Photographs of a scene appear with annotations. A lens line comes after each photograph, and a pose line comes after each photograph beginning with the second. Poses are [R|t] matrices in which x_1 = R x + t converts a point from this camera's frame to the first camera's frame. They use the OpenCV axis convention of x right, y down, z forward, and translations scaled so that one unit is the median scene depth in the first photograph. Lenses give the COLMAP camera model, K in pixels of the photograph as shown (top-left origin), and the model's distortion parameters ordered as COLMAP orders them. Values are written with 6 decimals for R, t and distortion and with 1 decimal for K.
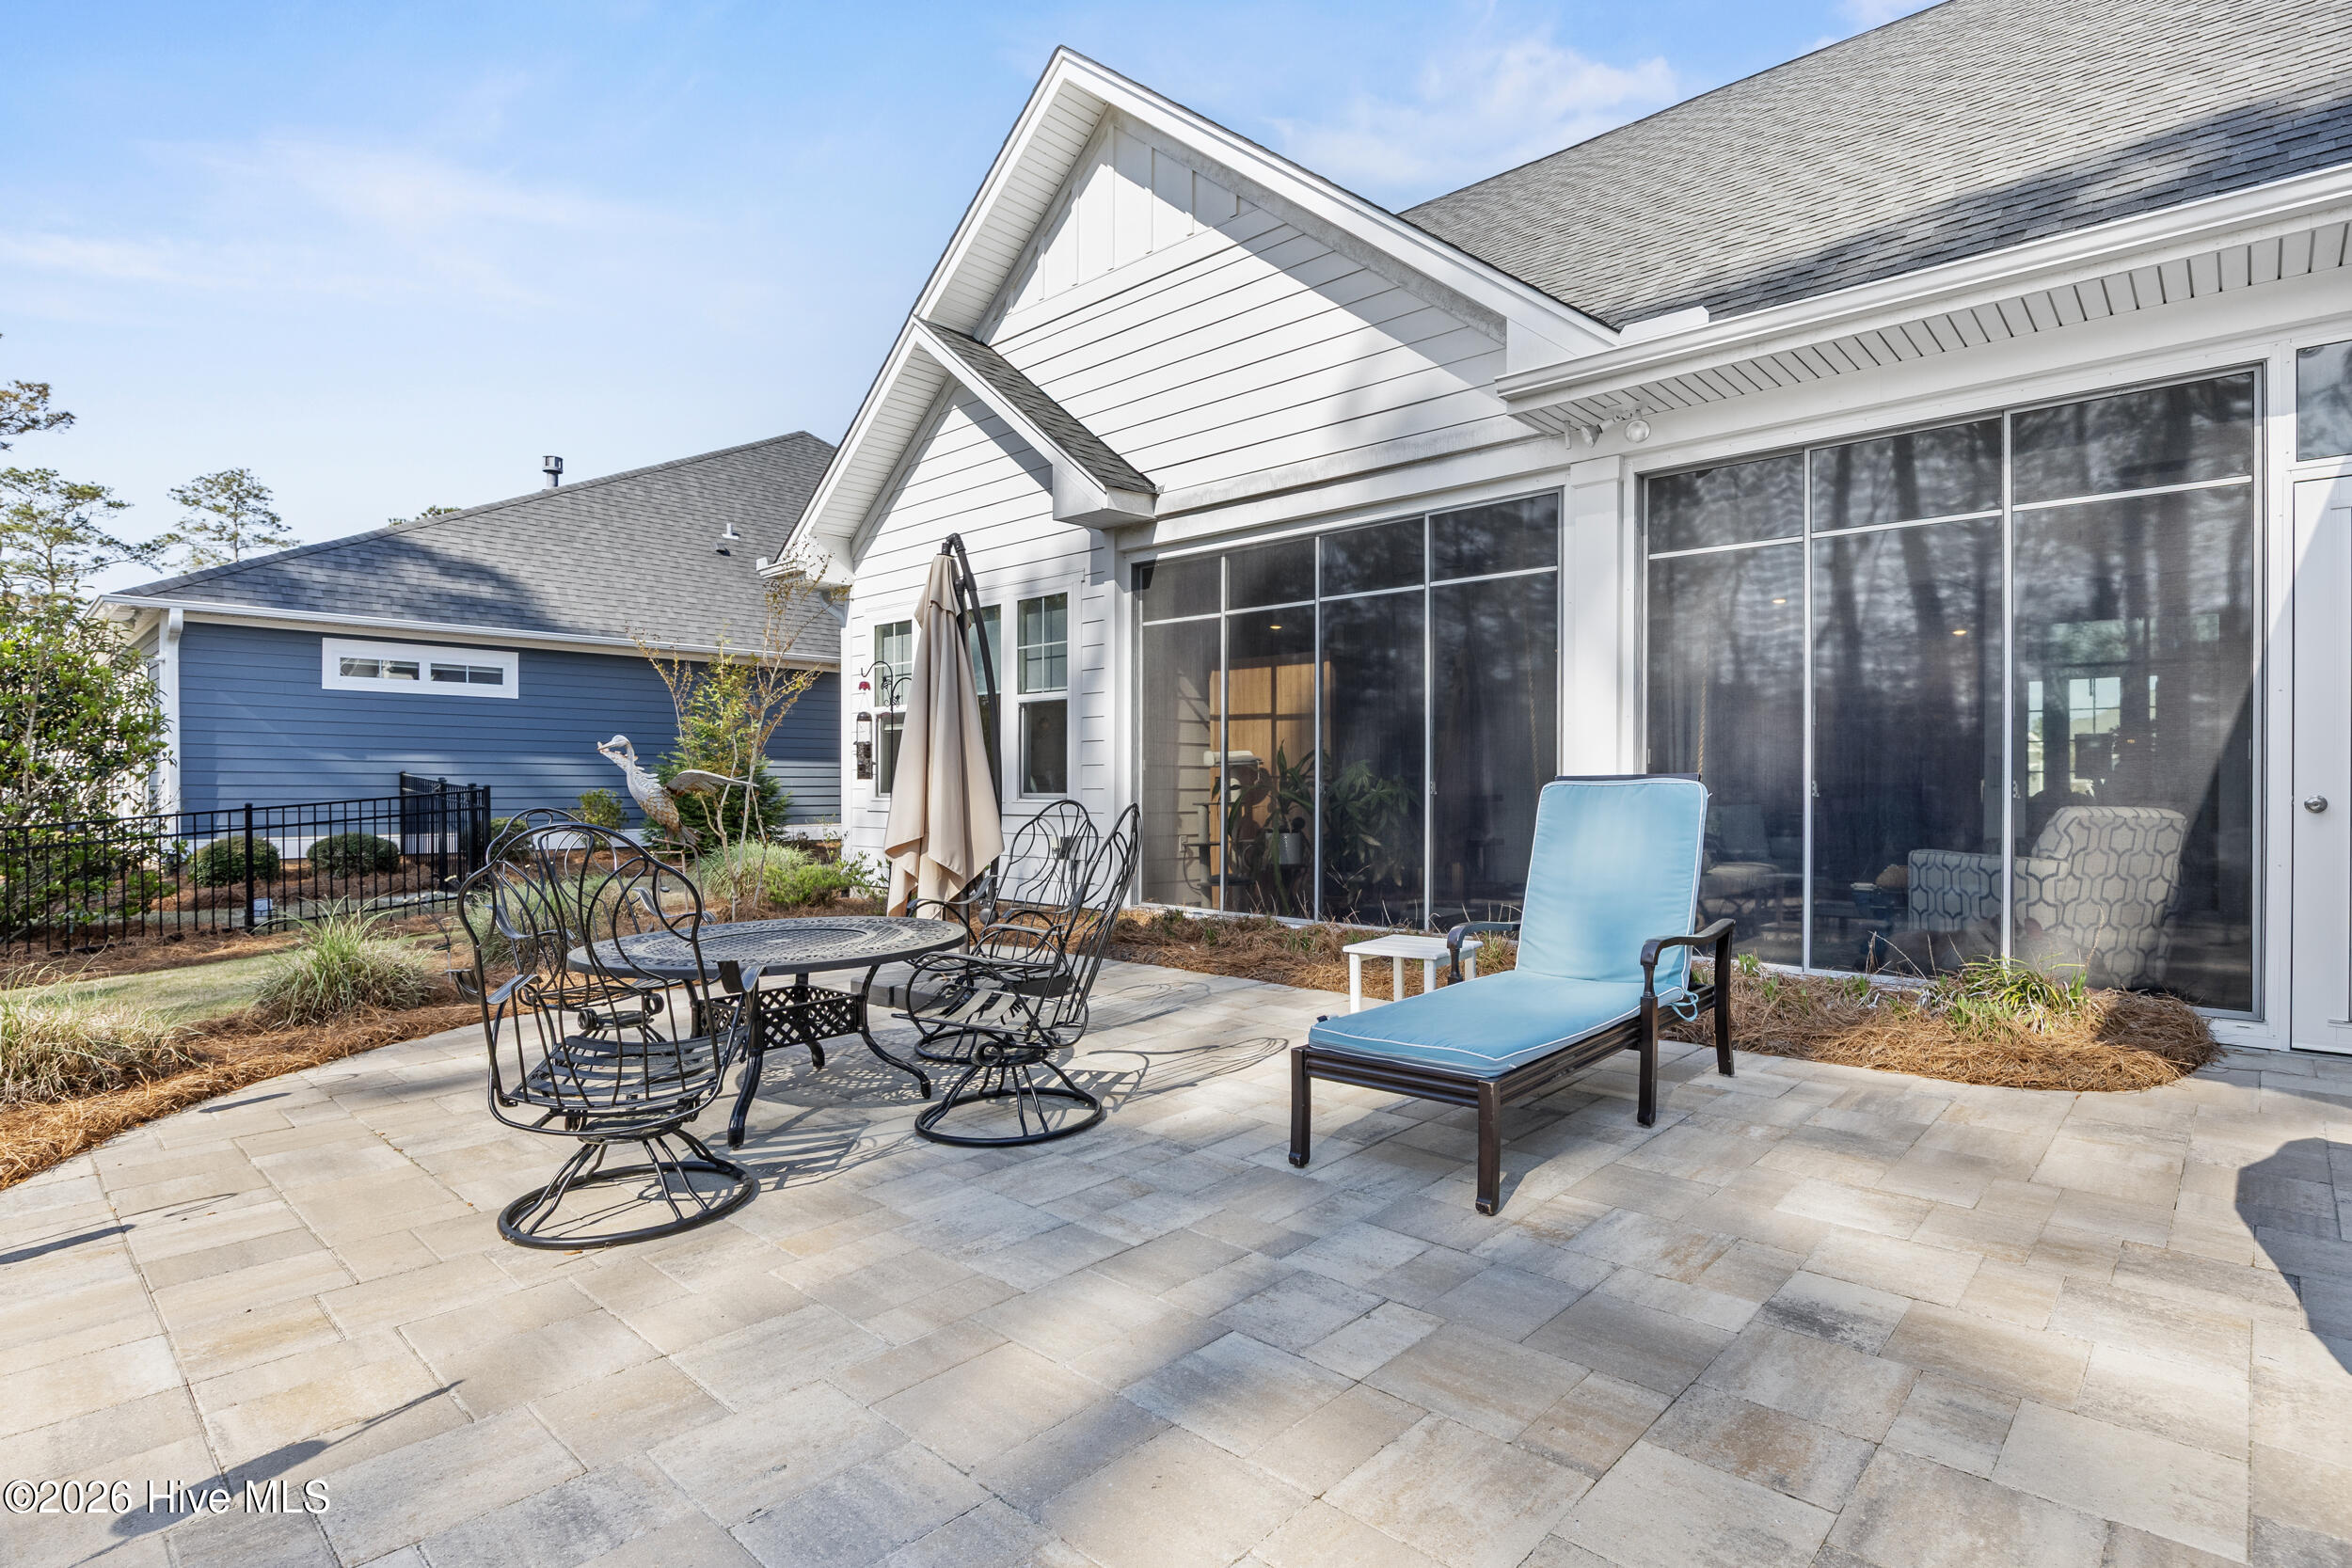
lens RADIAL K [[1158.6, 0, 1239.6], [0, 1158.6, 784.9], [0, 0, 1]] dist [-0.000092, -0.013227]
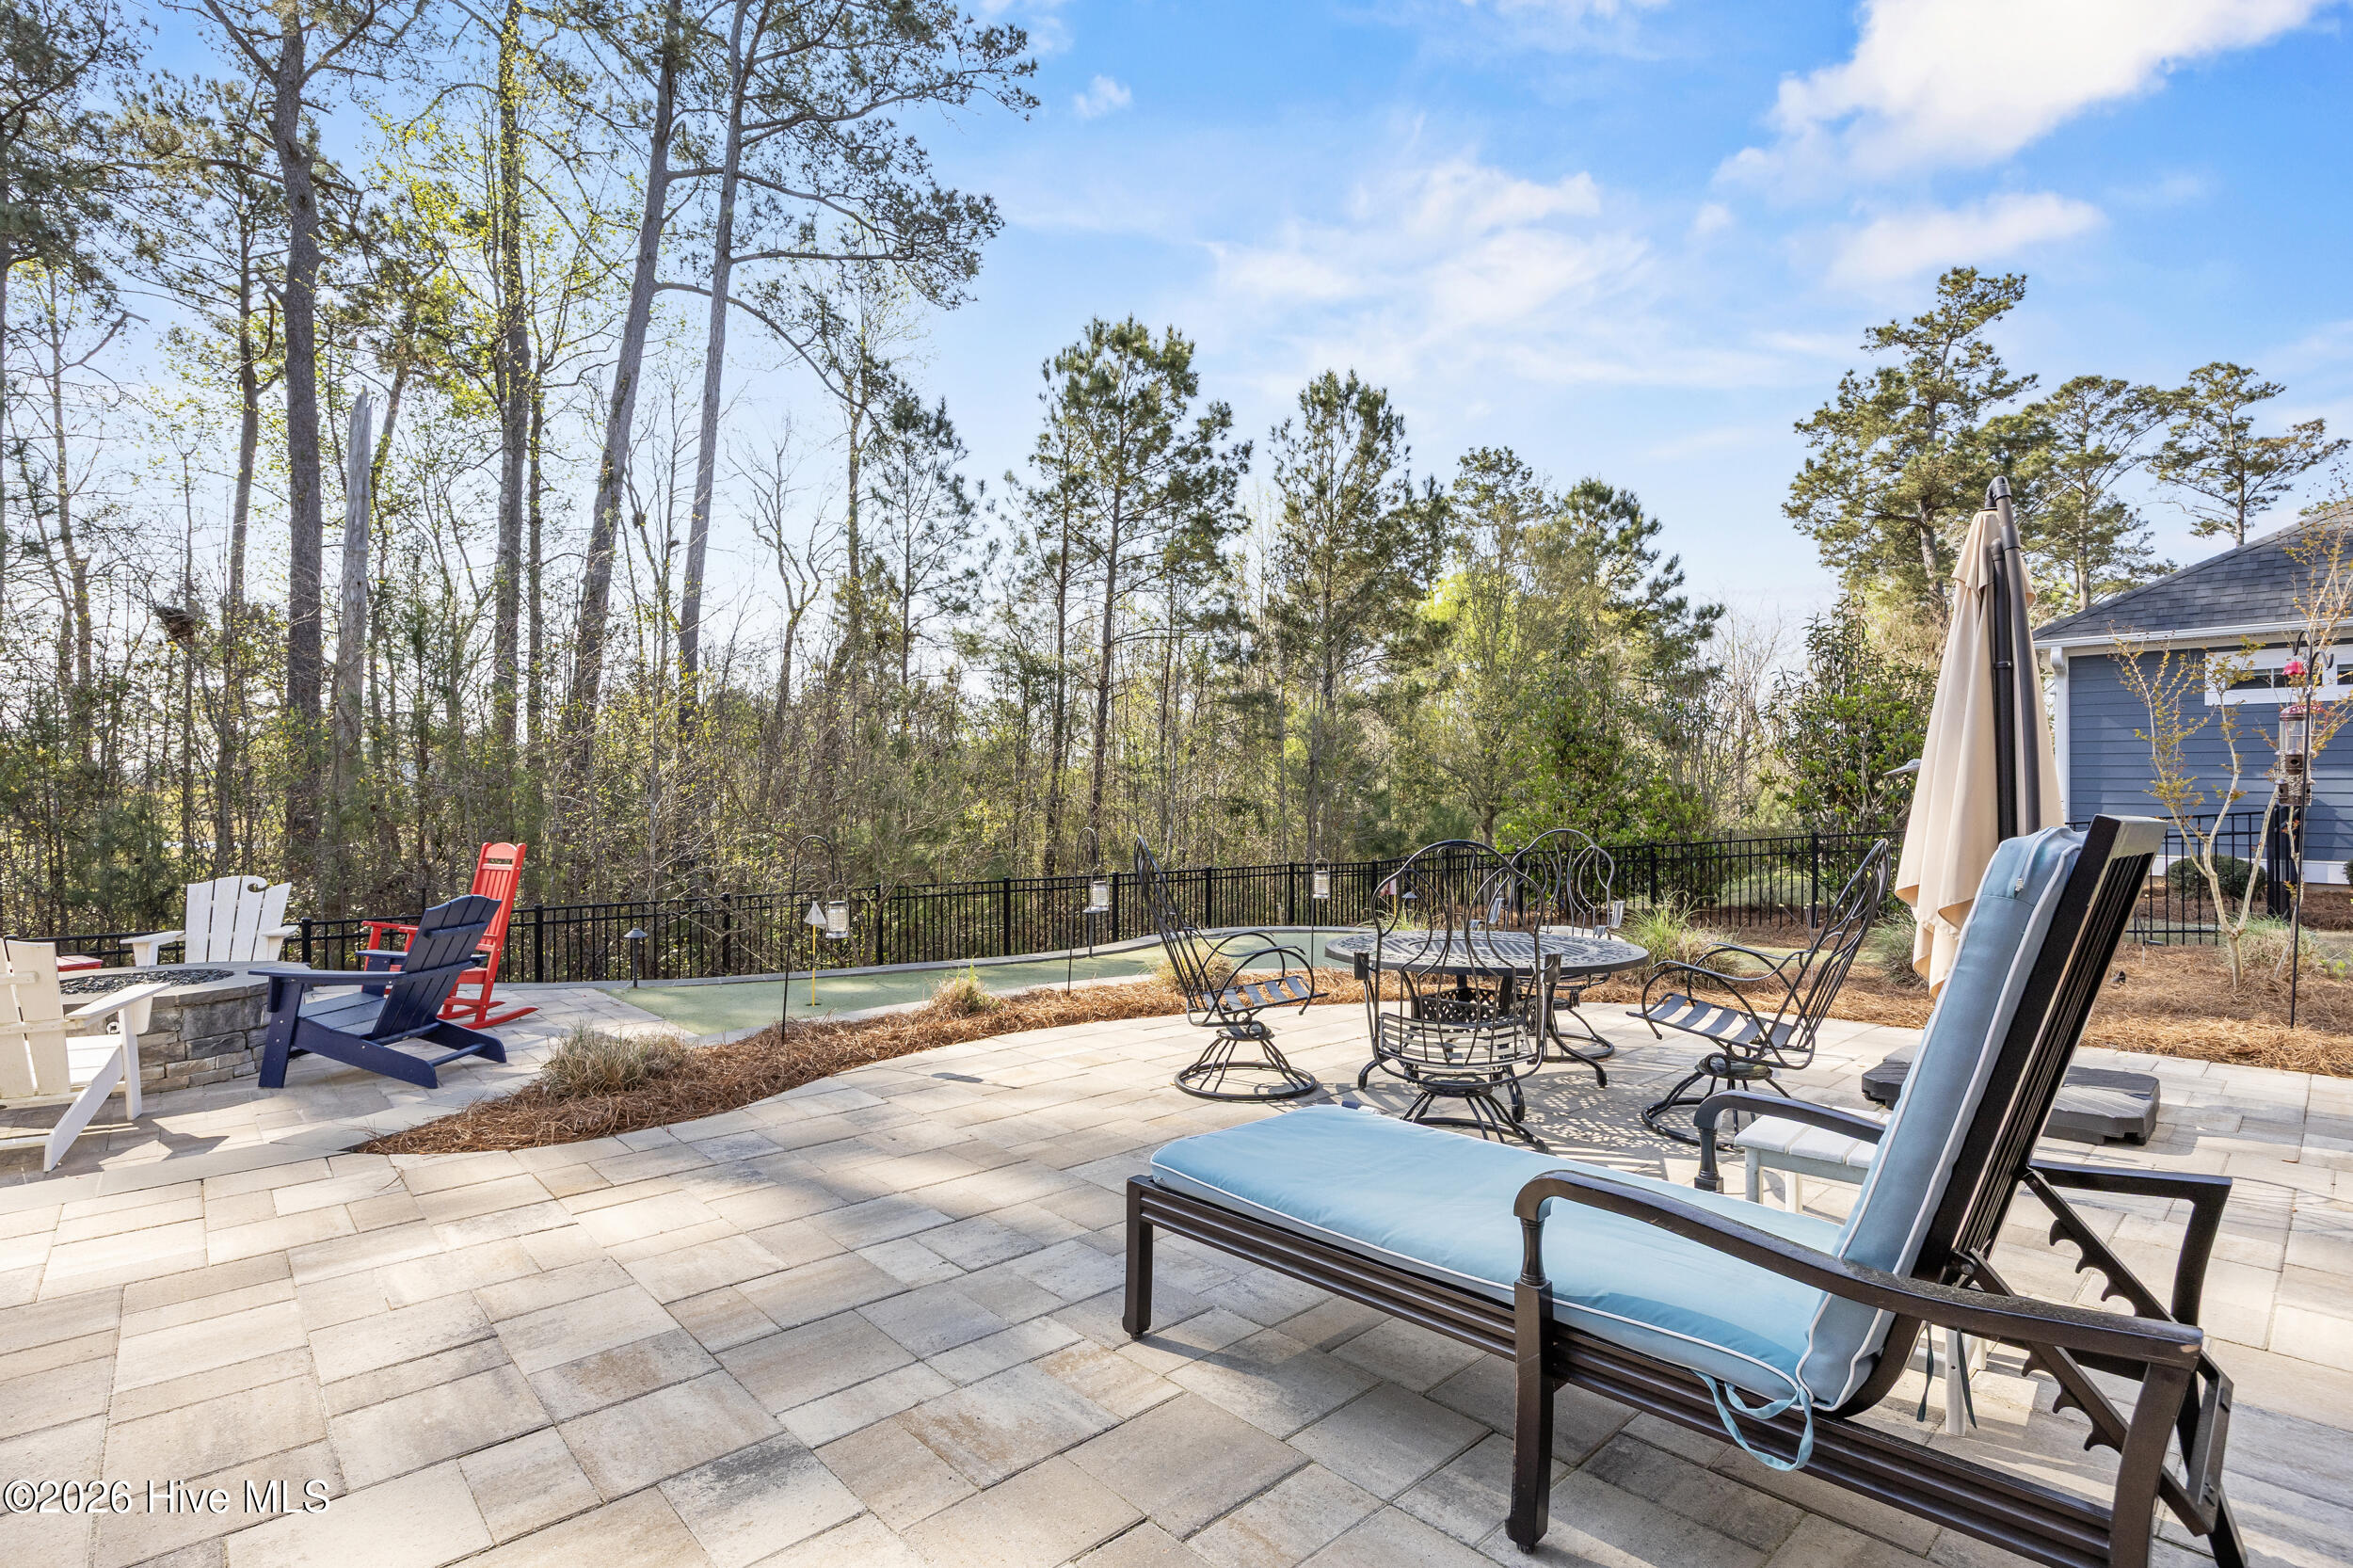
lens RADIAL K [[1111.9, 0, 1176.5], [0, 1111.9, 784.0], [0, 0, 1]] dist [0.000385, -0.016438]
pose [[-0.096534, -0.012732, -0.995248, 1.131954], [-0.002583, 0.999918, -0.012541, -0.020467], [0.995326, 0.001360, -0.096559, 1.232440]]
